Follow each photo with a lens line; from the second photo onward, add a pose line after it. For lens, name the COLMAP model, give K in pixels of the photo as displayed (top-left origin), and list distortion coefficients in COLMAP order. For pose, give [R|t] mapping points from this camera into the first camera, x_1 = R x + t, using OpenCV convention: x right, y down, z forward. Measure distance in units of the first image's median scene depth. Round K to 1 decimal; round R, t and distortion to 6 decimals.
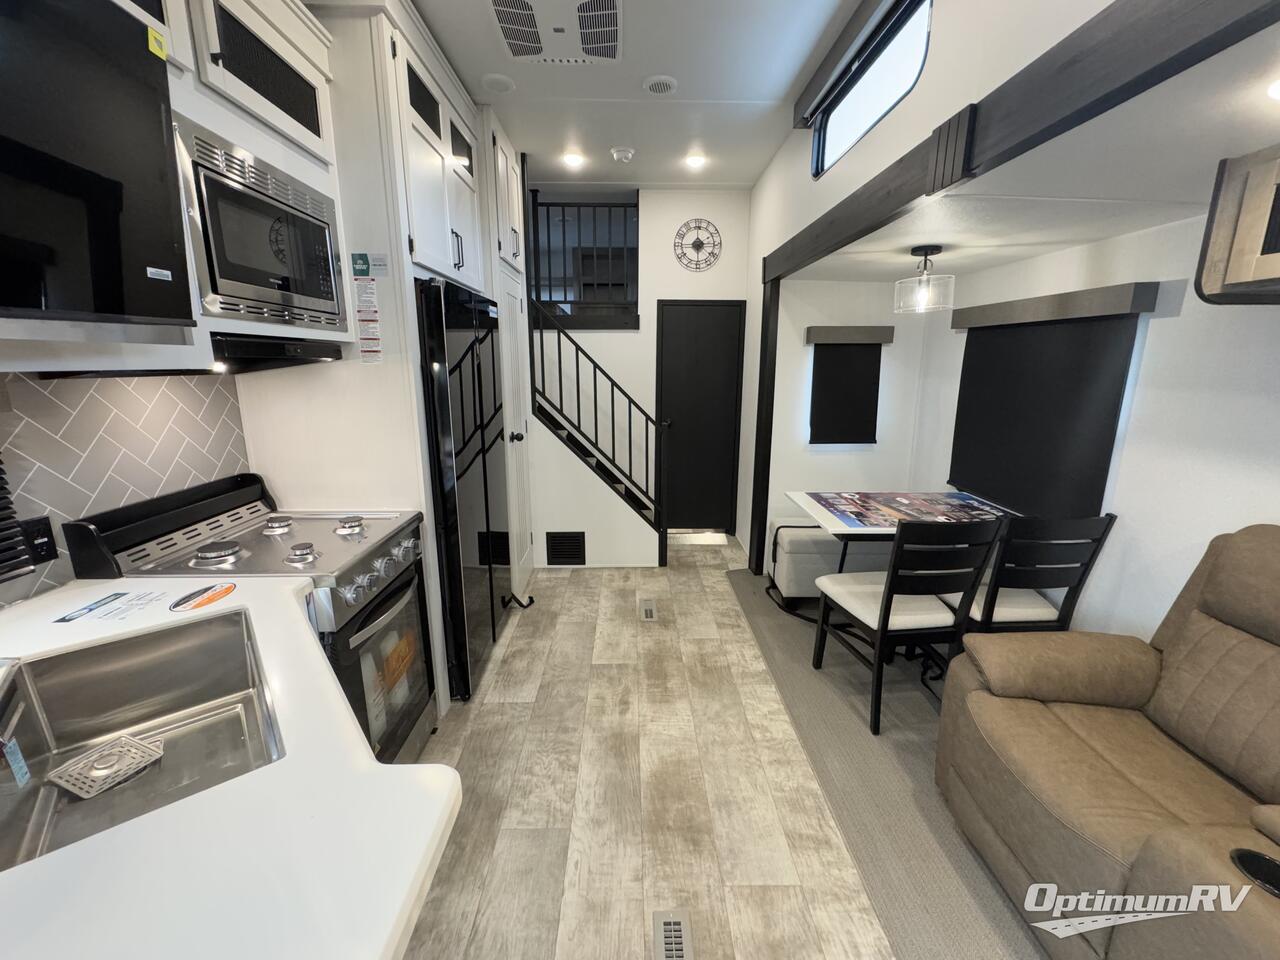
lens RADIAL K [[515.2, 0, 641.7], [0, 515.2, 471.4], [0, 0, 1]] dist [-0.000032, 0.000049]
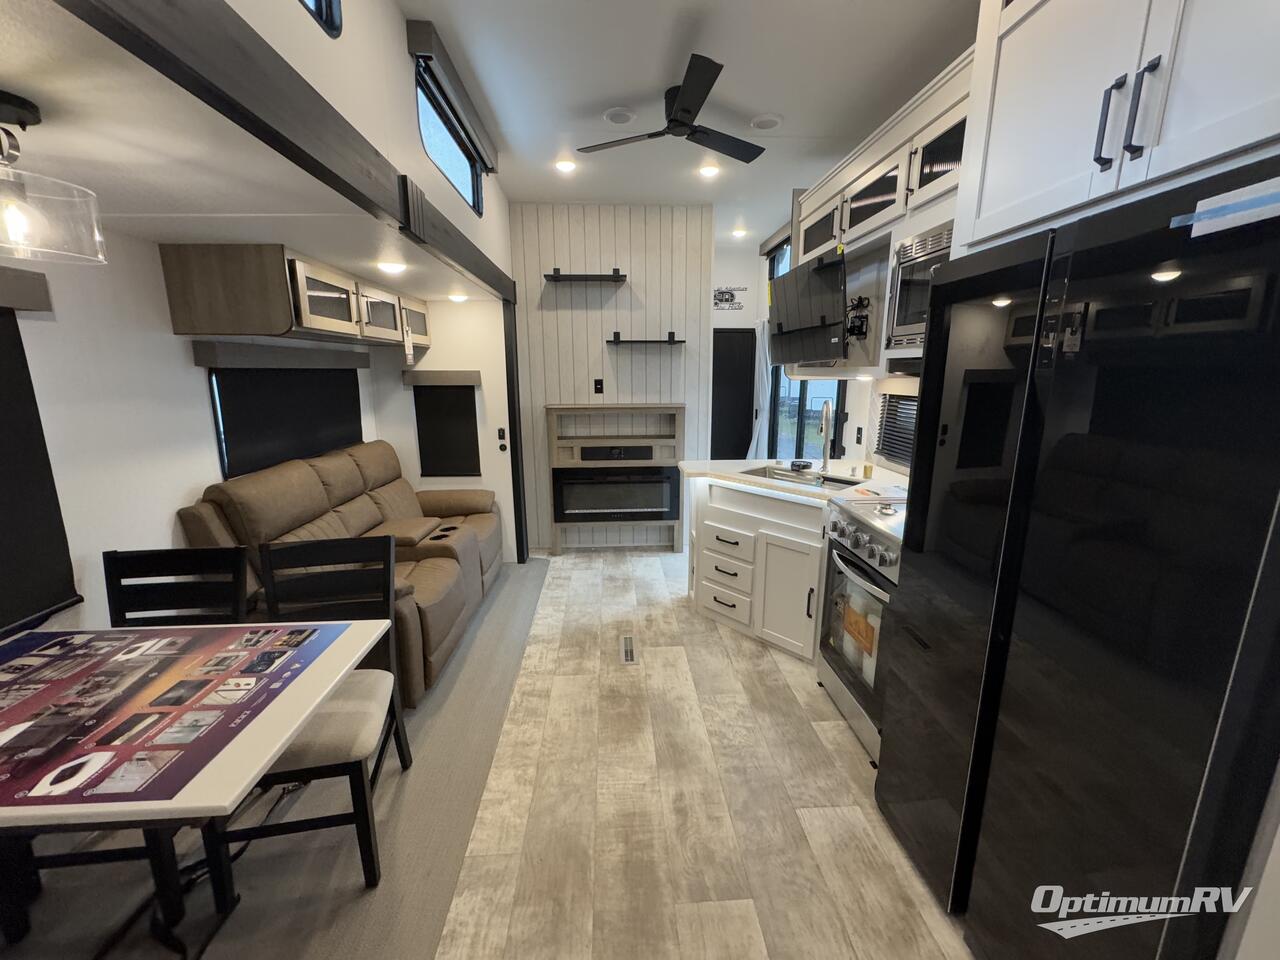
lens RADIAL K [[515.2, 0, 644.0], [0, 515.2, 486.6], [0, 0, 1]] dist [-0.000032, 0.000049]
pose [[-0.998819, 0.003252, -0.048472, 0.063636], [-0.016867, 0.912481, 0.408772, -0.343849], [0.045559, 0.409107, -0.911349, 1.643587]]
